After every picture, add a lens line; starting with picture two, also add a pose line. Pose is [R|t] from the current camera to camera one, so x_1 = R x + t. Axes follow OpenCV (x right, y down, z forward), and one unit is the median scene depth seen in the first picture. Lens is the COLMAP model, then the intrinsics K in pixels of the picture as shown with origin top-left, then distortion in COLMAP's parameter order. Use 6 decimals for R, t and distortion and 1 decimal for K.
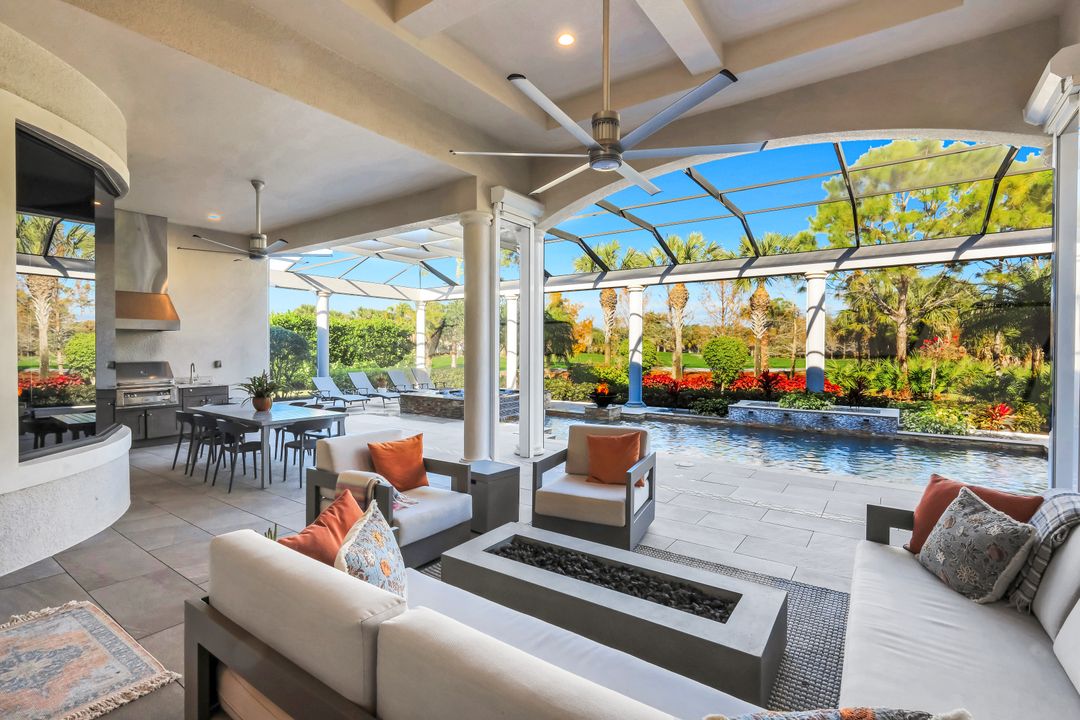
lens RADIAL K [[497.6, 0, 542.5], [0, 497.6, 349.7], [0, 0, 1]] dist [-0.000844, 0.000336]
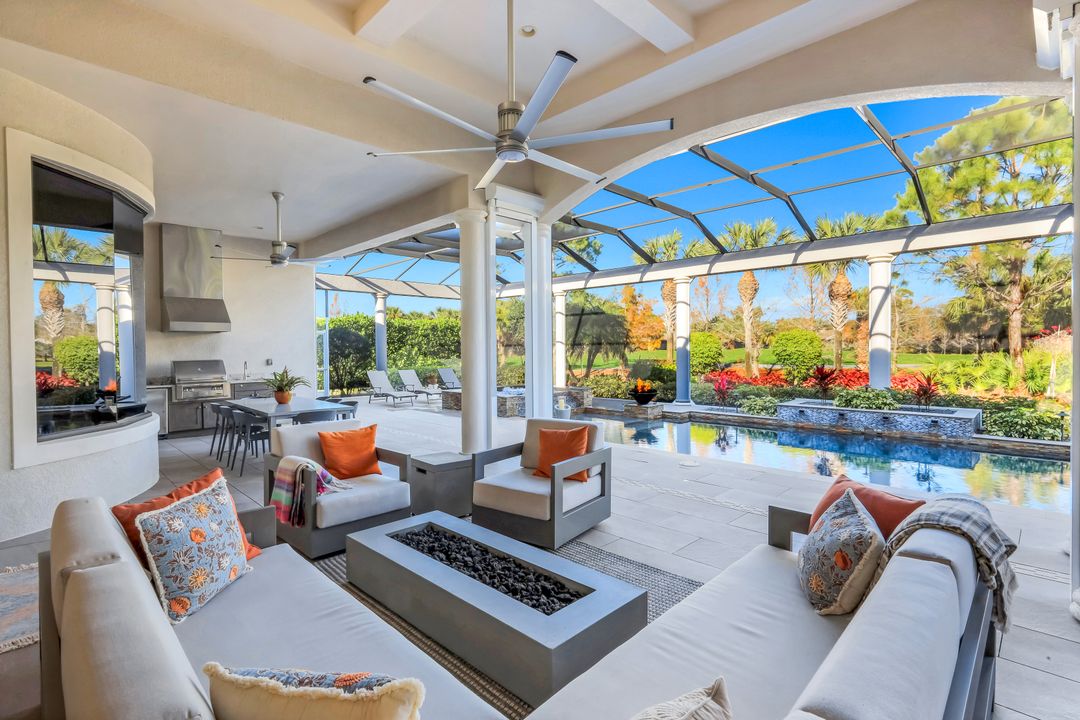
lens RADIAL K [[506.9, 0, 542.8], [0, 506.9, 348.3], [0, 0, 1]] dist [-0.000836, -0.000484]
pose [[0.985421, -0.010775, -0.169790, 0.219224], [0.010921, 0.999940, -0.000070, 0.009284], [0.169781, -0.001786, 0.985480, 0.005358]]
